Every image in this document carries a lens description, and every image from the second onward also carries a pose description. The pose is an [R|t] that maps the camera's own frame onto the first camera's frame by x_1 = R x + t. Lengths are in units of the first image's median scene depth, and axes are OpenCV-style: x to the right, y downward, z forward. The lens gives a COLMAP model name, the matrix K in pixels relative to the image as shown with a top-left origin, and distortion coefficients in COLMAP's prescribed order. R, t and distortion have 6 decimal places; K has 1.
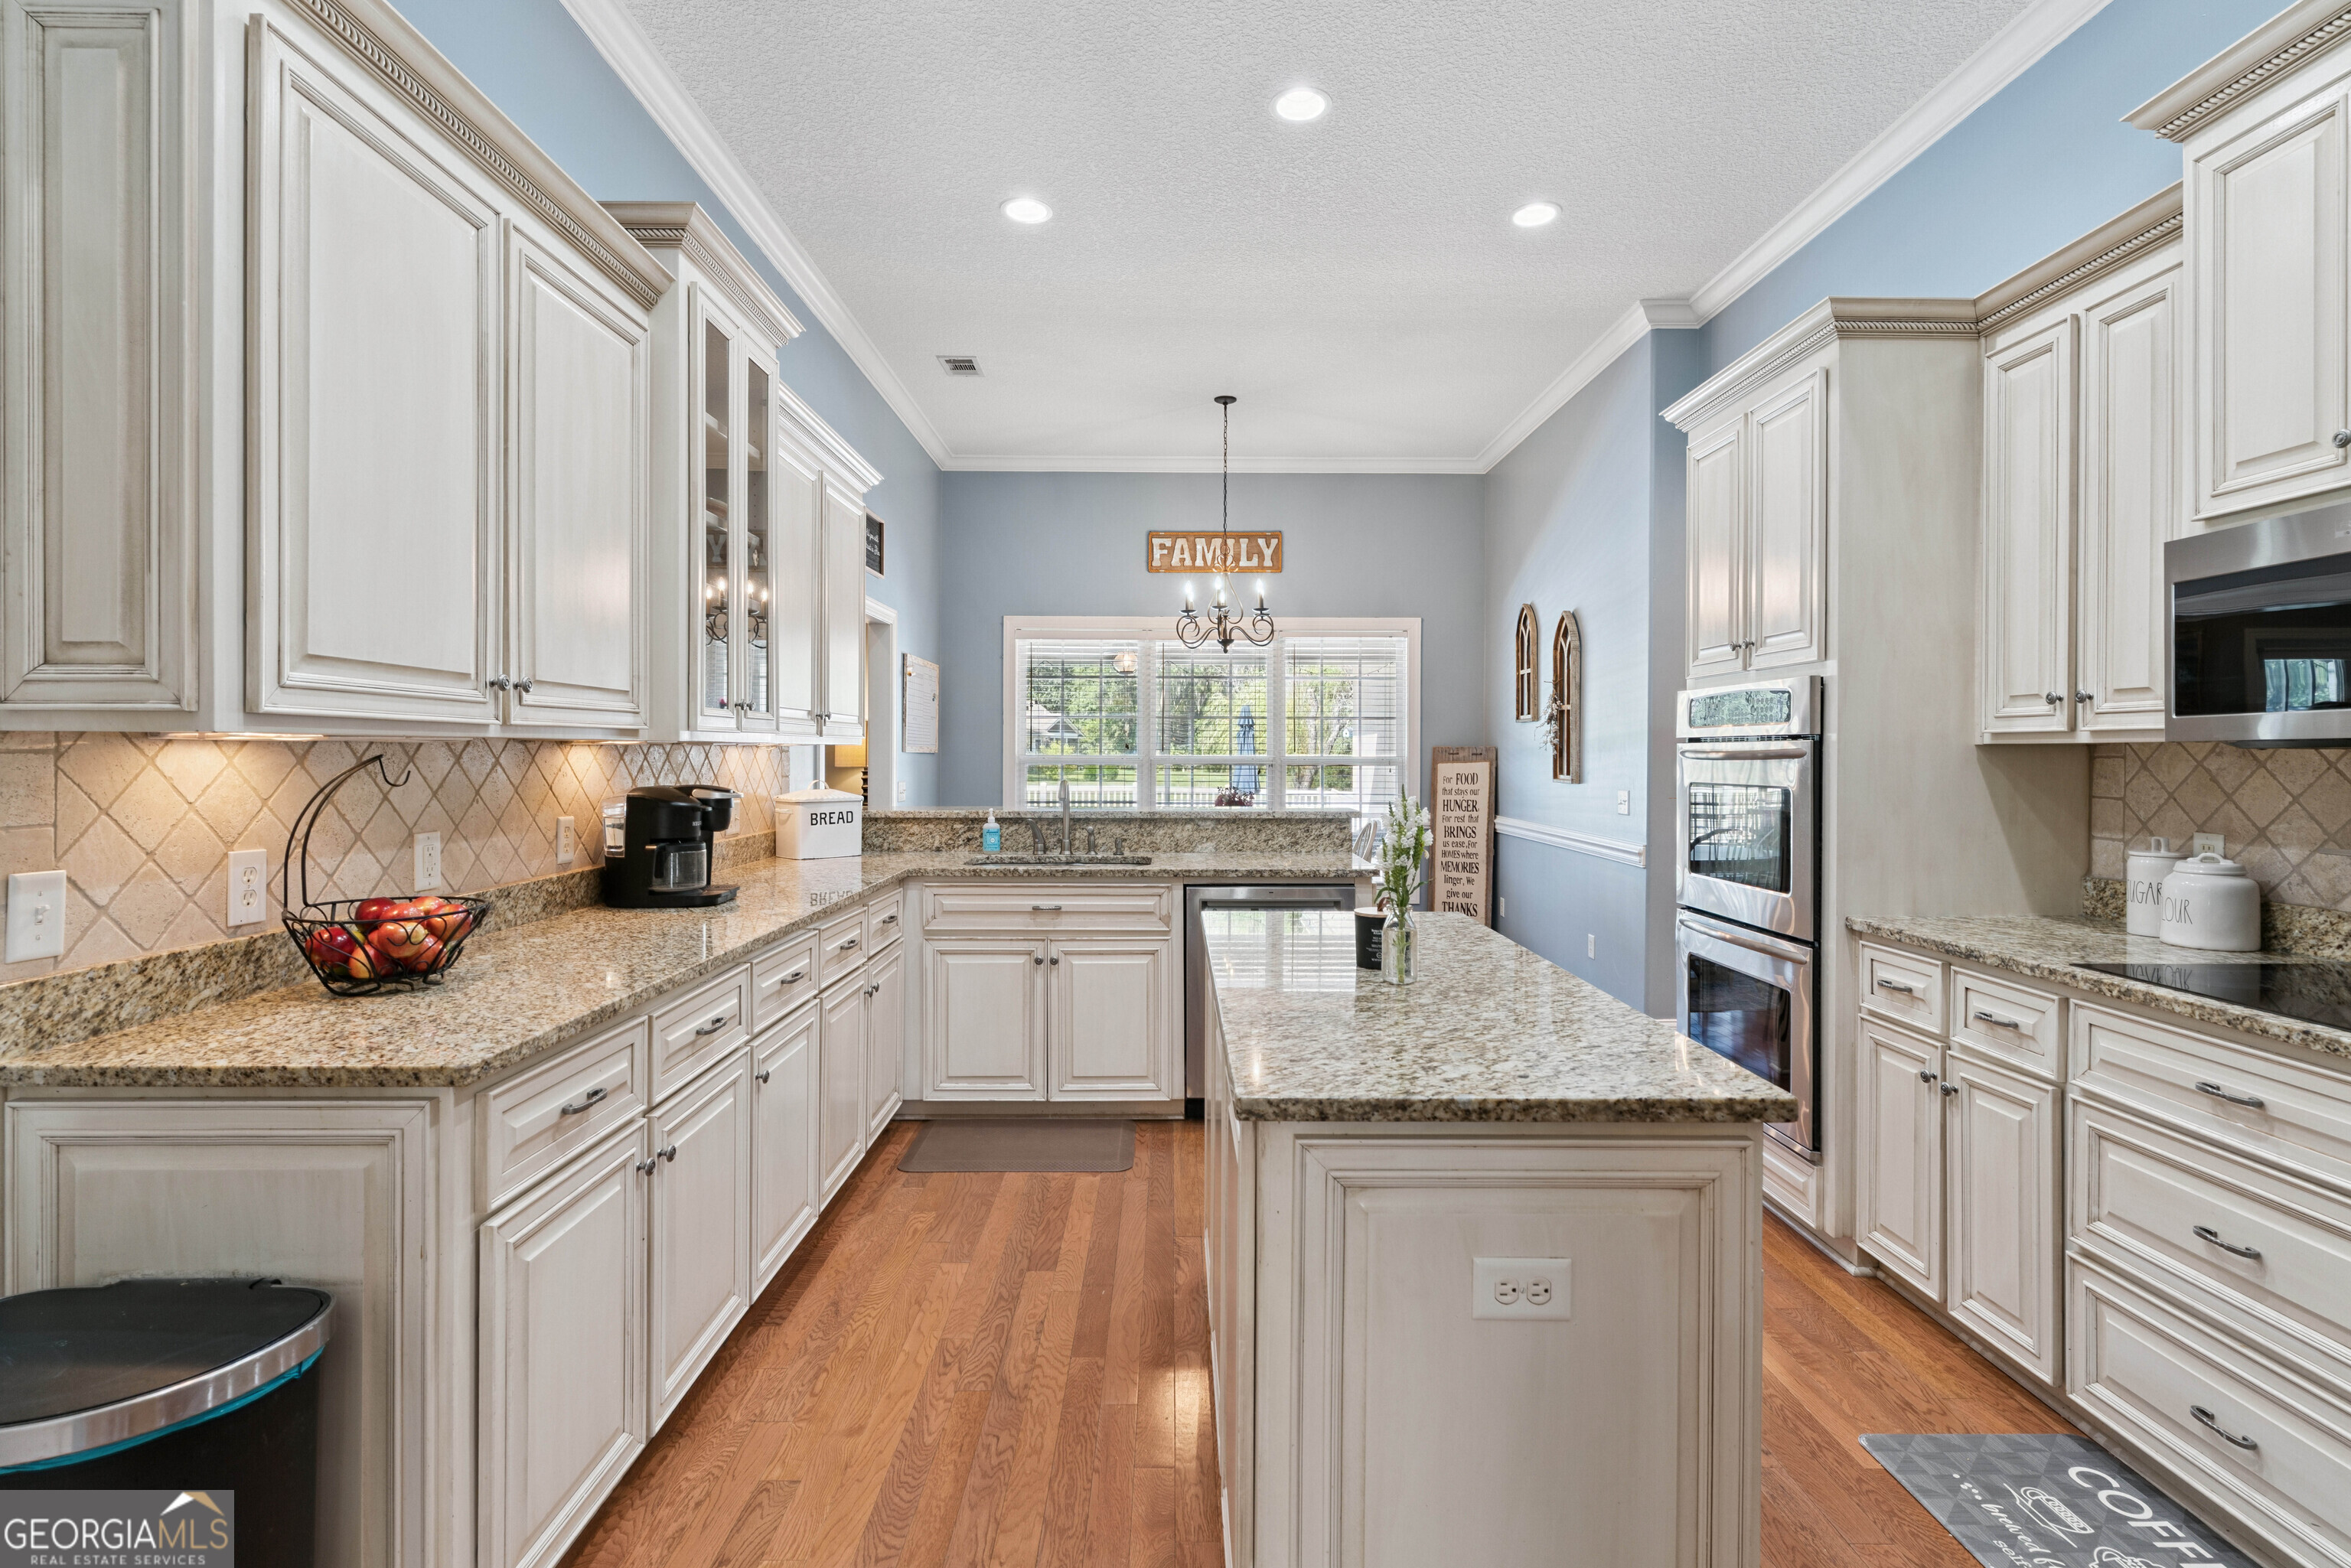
lens RADIAL K [[1130.9, 0, 1185.6], [0, 1130.9, 761.9], [0, 0, 1]] dist [0.000633, -0.000110]
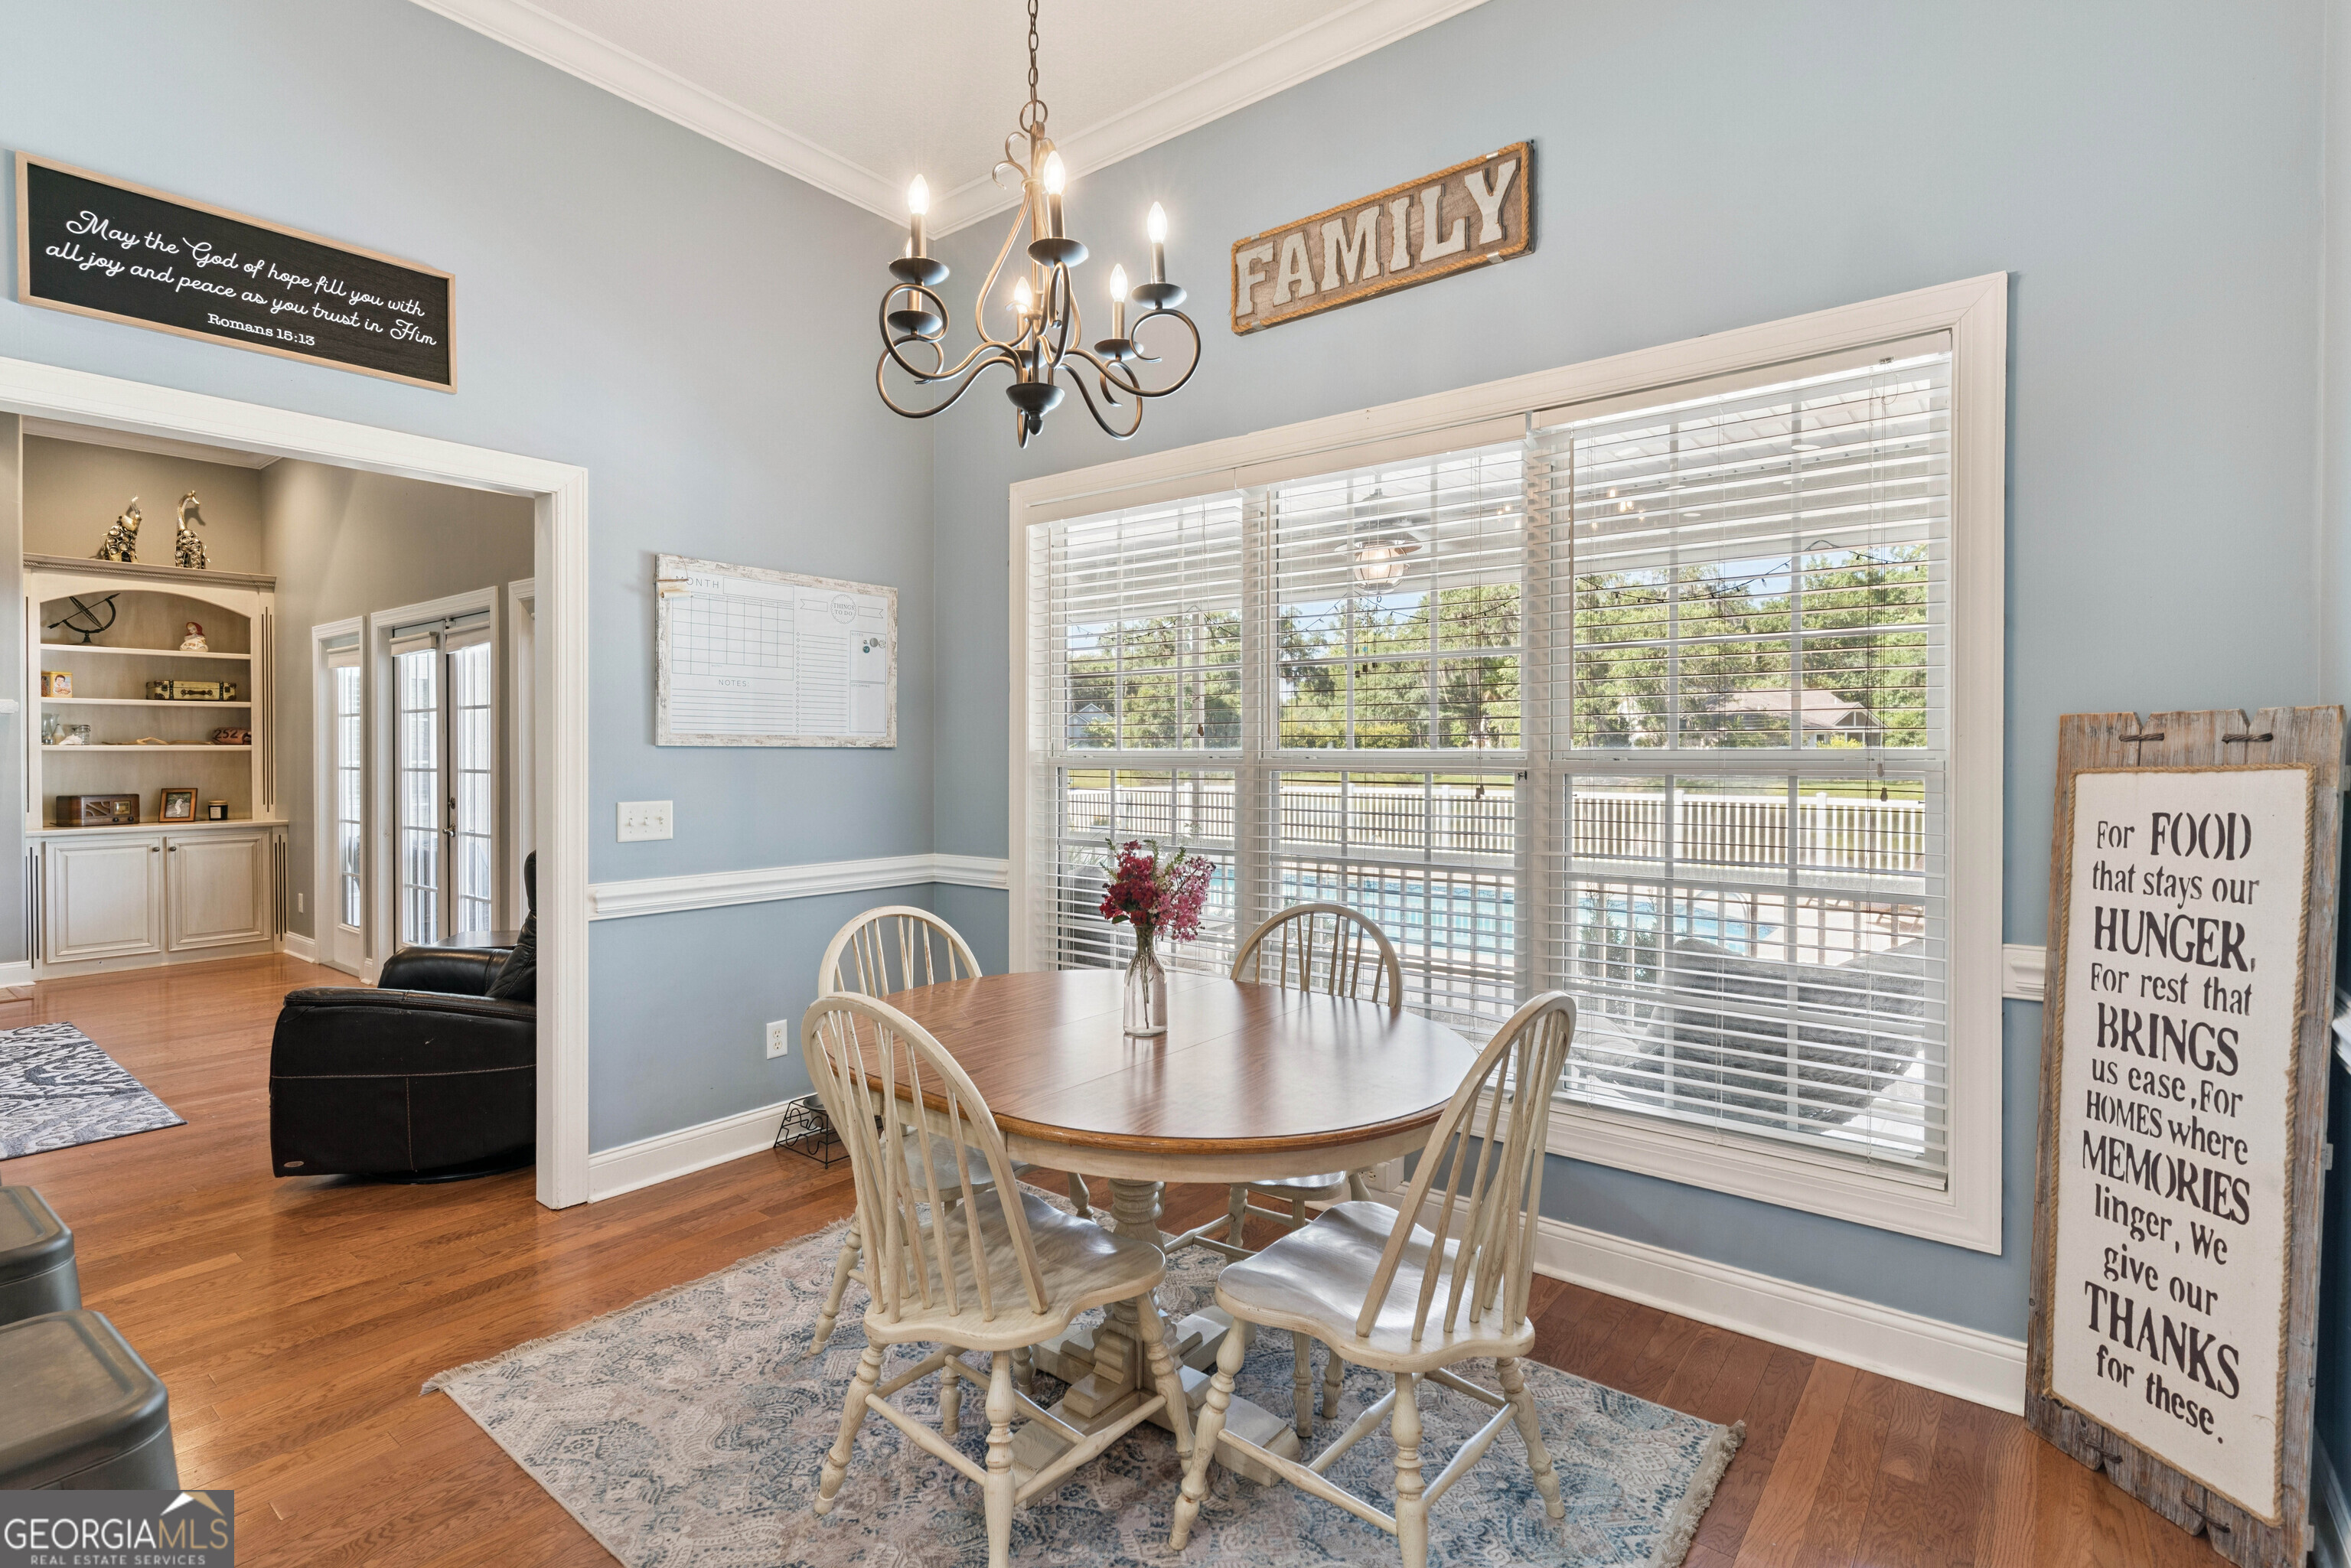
lens RADIAL K [[1130.9, 0, 1181.8], [0, 1130.9, 752.0], [0, 0, 1]] dist [0.000633, -0.000110]
pose [[0.771830, -0.002096, -0.635825, 0.427073], [-0.003703, 0.999963, -0.007791, -0.002280], [0.635818, 0.008368, 0.771794, 1.194906]]
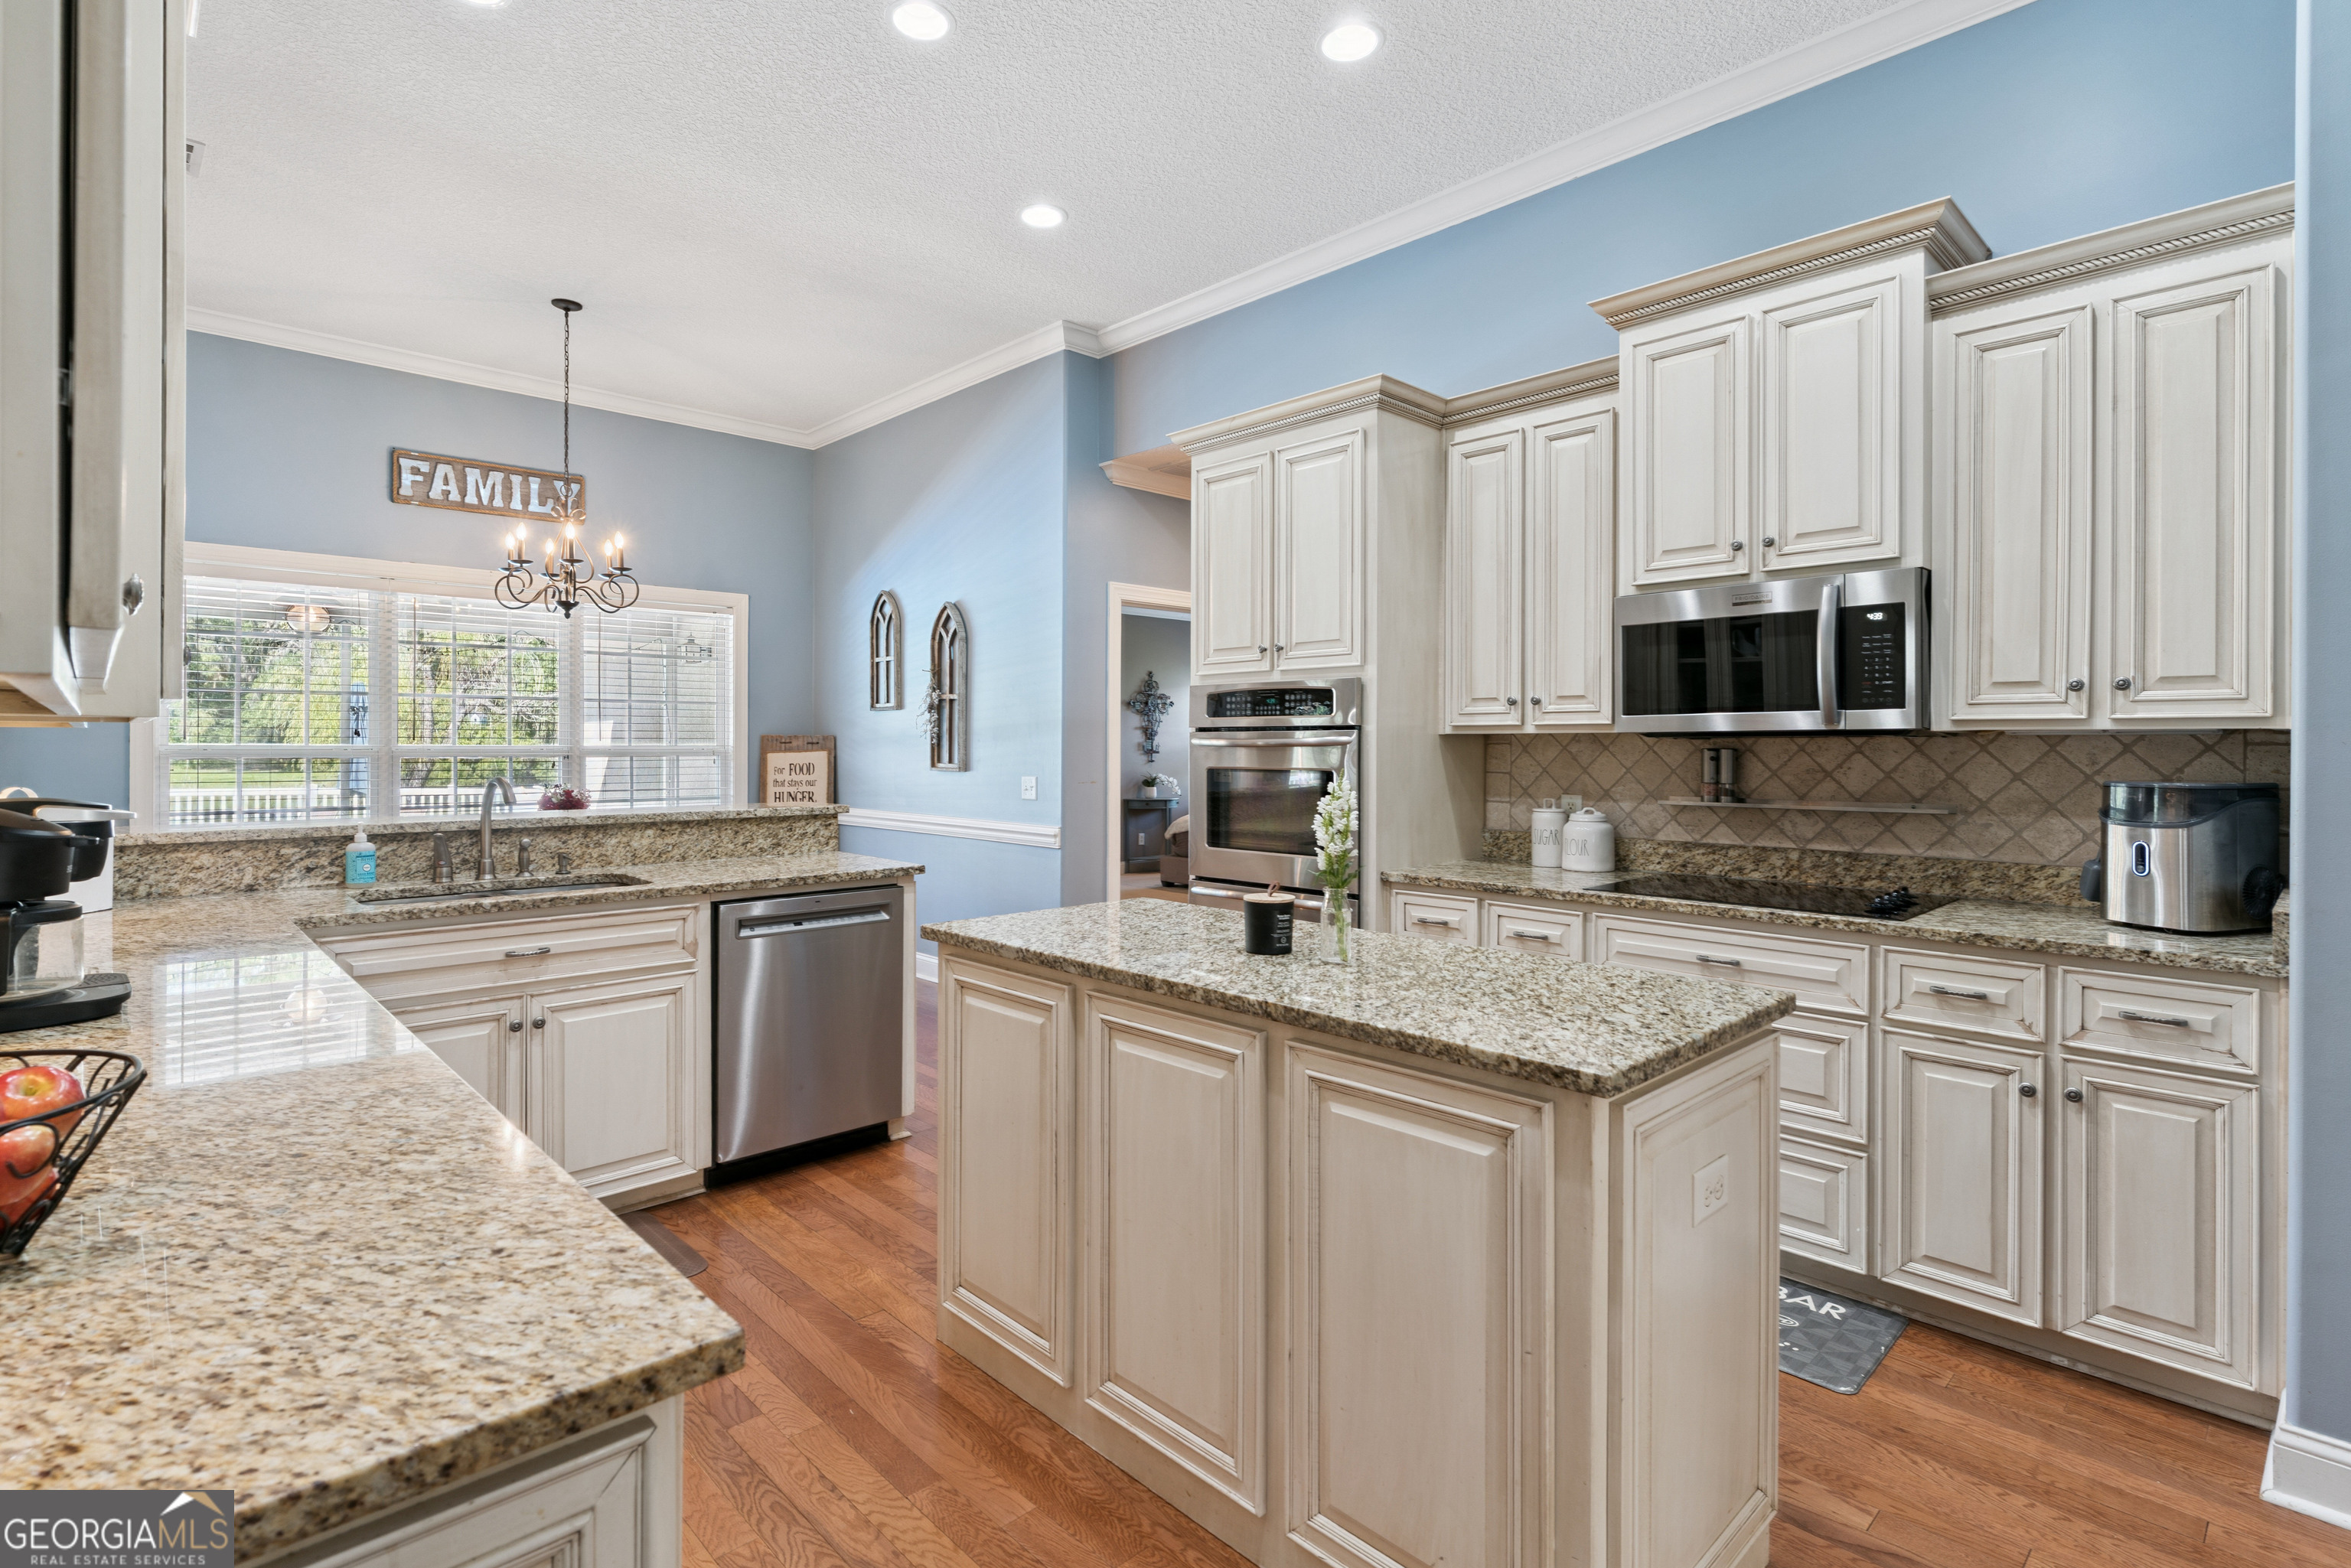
lens RADIAL K [[1130.9, 0, 1178.6], [0, 1130.9, 745.9], [0, 0, 1]] dist [0.000633, -0.000110]
pose [[0.728637, -0.002738, 0.684894, -0.309266], [0.006238, 0.999977, -0.002638, -0.000040], [-0.684872, 0.006194, 0.728638, 0.173273]]
